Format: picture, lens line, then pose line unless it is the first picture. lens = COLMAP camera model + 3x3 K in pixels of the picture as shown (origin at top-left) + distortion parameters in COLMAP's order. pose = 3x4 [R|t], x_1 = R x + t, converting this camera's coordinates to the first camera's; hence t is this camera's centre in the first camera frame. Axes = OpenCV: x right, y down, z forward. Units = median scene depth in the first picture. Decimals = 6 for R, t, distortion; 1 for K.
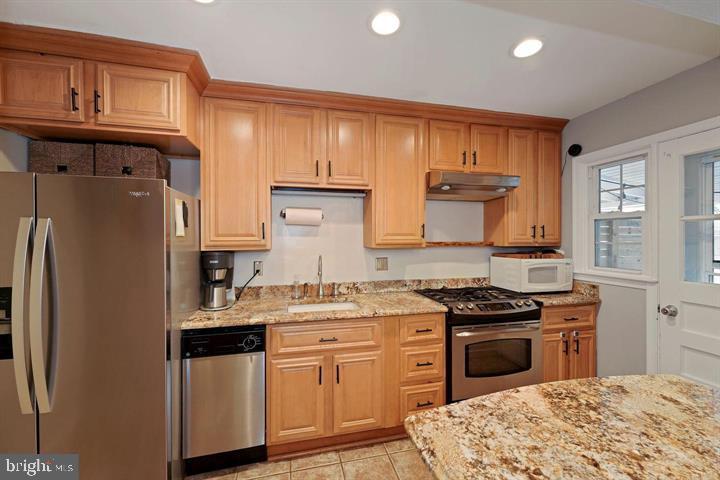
lens RADIAL K [[289.4, 0, 360.0], [0, 289.4, 240.0], [0, 0, 1]] dist [-0.000226, 0.000012]
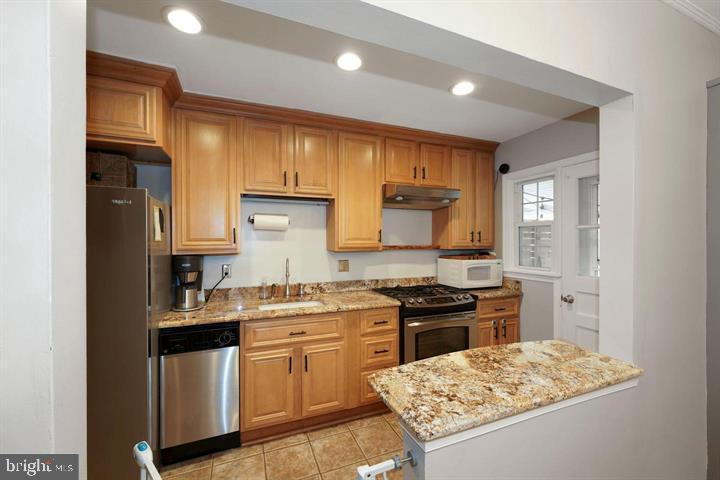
lens RADIAL K [[292.4, 0, 358.2], [0, 292.4, 244.3], [0, 0, 1]] dist [-0.000158, 0.000046]
pose [[0.989956, -0.001816, 0.141365, -0.030323], [0.001501, 0.999996, 0.002336, -0.001715], [-0.141369, -0.002101, 0.989955, -0.129791]]
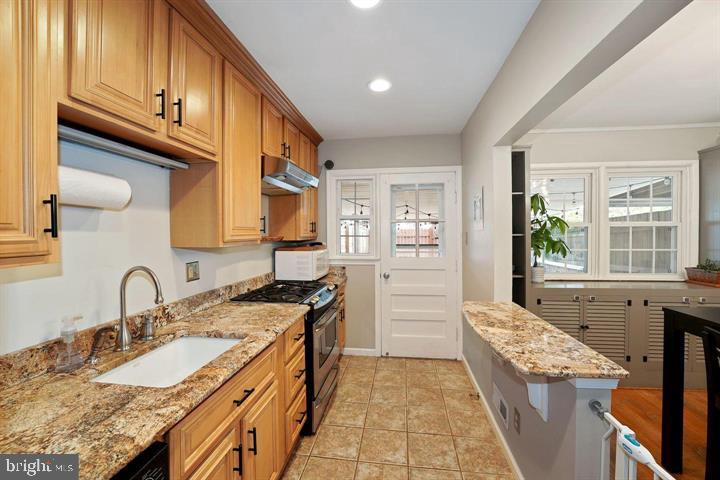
lens RADIAL K [[296.4, 0, 359.3], [0, 296.4, 233.3], [0, 0, 1]] dist [-0.020571, 0.000453]
pose [[0.366911, -0.004388, 0.930246, -0.509106], [0.010051, 0.999949, 0.000752, -0.003753], [-0.930202, 0.009074, 0.366936, 0.451204]]
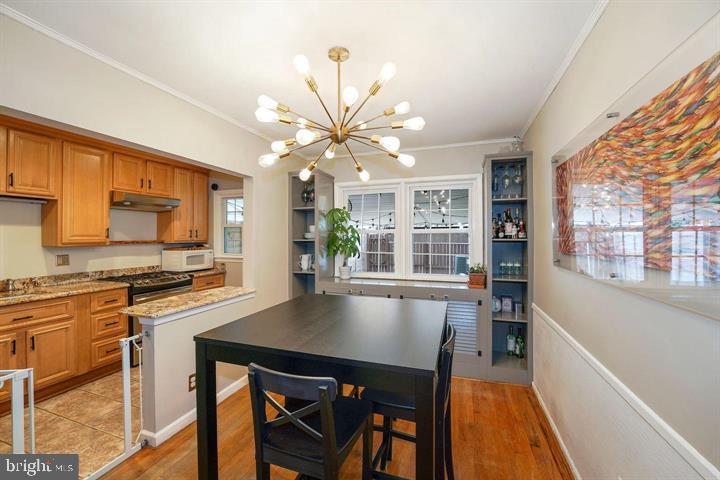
lens RADIAL K [[296.4, 0, 359.3], [0, 296.4, 233.3], [0, 0, 1]] dist [-0.020571, 0.000453]
pose [[0.545889, 0.005536, 0.837839, -0.307671], [0.007506, 0.999906, -0.011497, -0.005882], [-0.837824, 0.012565, 0.545796, -0.802560]]
